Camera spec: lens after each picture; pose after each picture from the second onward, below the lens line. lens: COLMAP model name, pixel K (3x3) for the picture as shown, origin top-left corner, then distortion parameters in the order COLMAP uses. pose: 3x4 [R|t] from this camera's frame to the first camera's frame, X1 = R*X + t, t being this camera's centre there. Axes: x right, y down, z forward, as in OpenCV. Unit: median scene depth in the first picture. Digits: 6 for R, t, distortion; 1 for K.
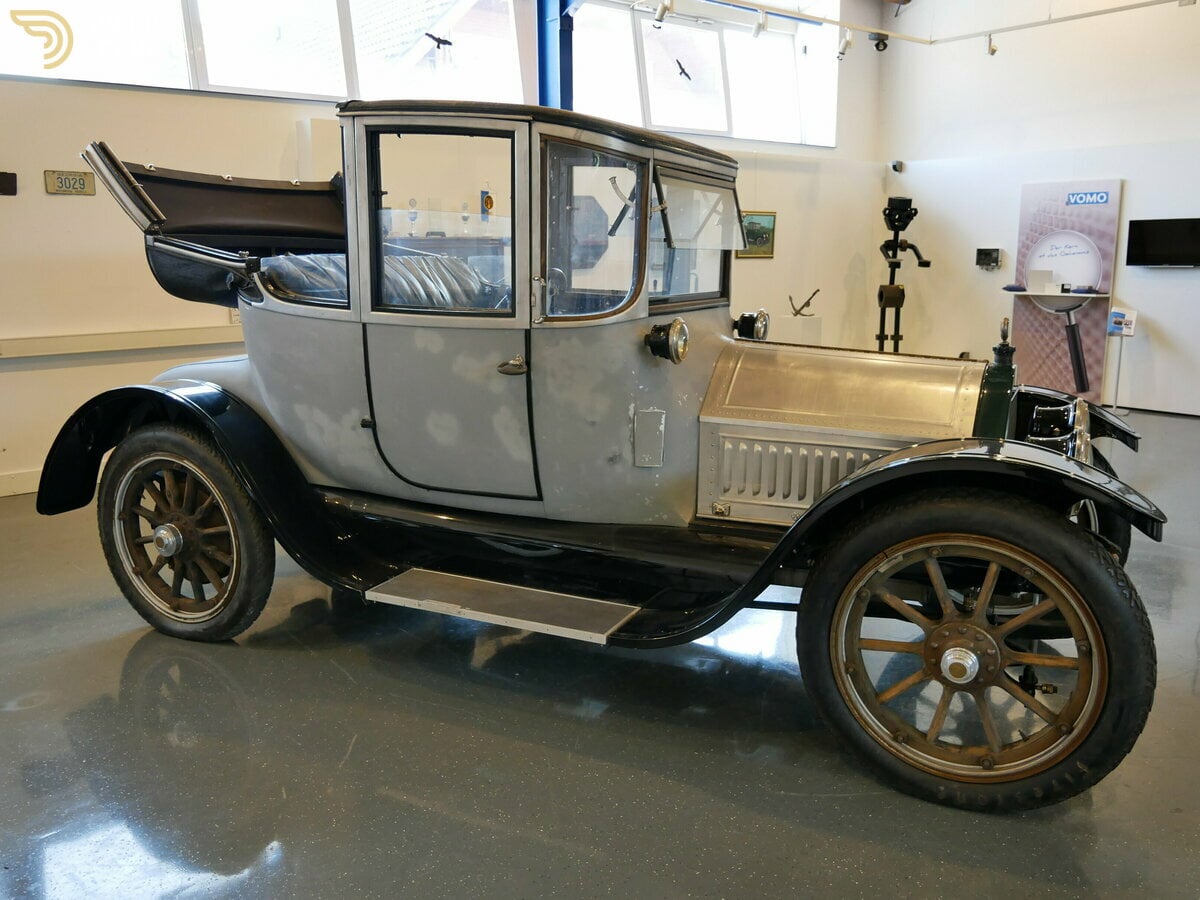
lens RADIAL K [[991.4, 0, 597.8], [0, 991.4, 457.6], [0, 0, 1]] dist [-0.037893, 0.029264]
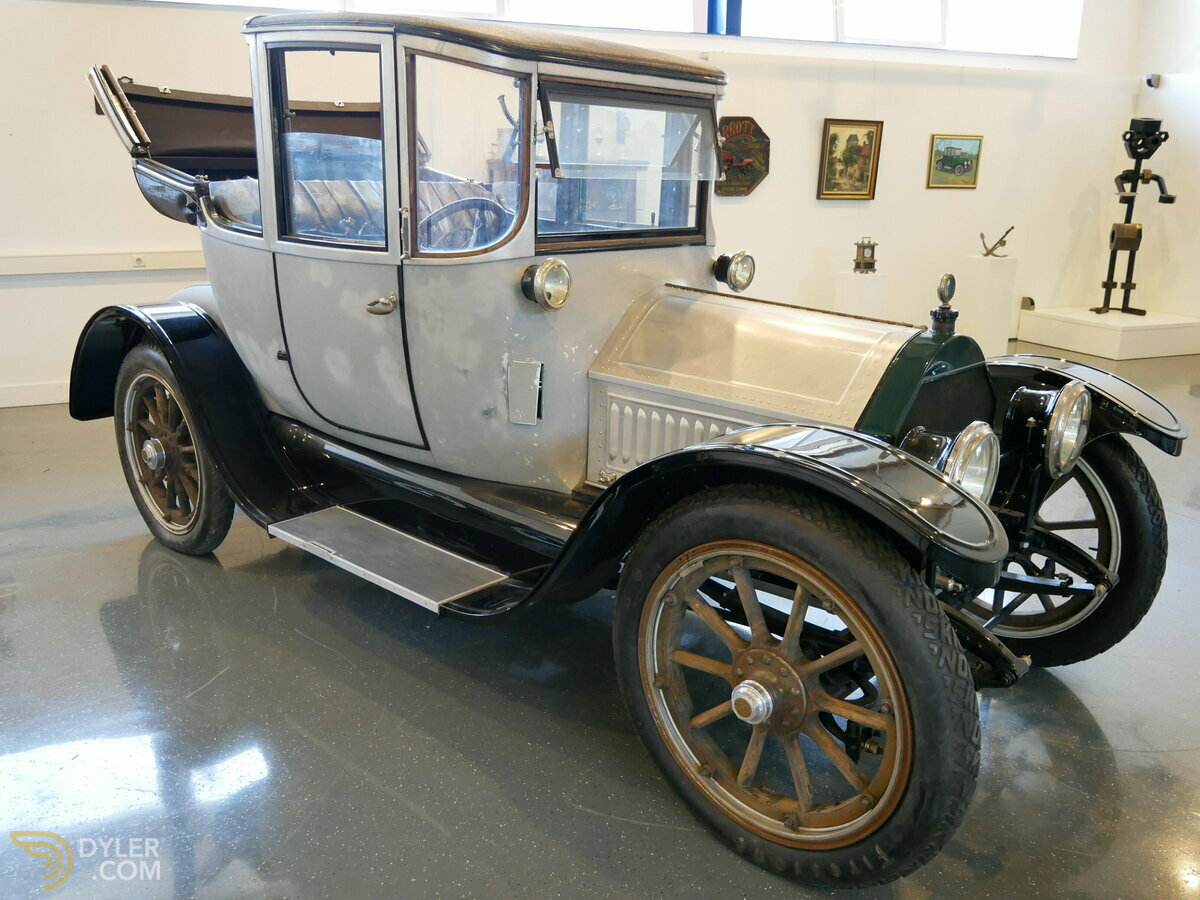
lens RADIAL K [[991.4, 0, 597.8], [0, 991.4, 457.6], [0, 0, 1]] dist [-0.037893, 0.029264]
pose [[0.957503, 0.091769, -0.273436, 0.353341], [-0.071326, 0.993926, 0.083811, -0.039516], [0.279466, -0.060746, 0.958232, 0.149831]]
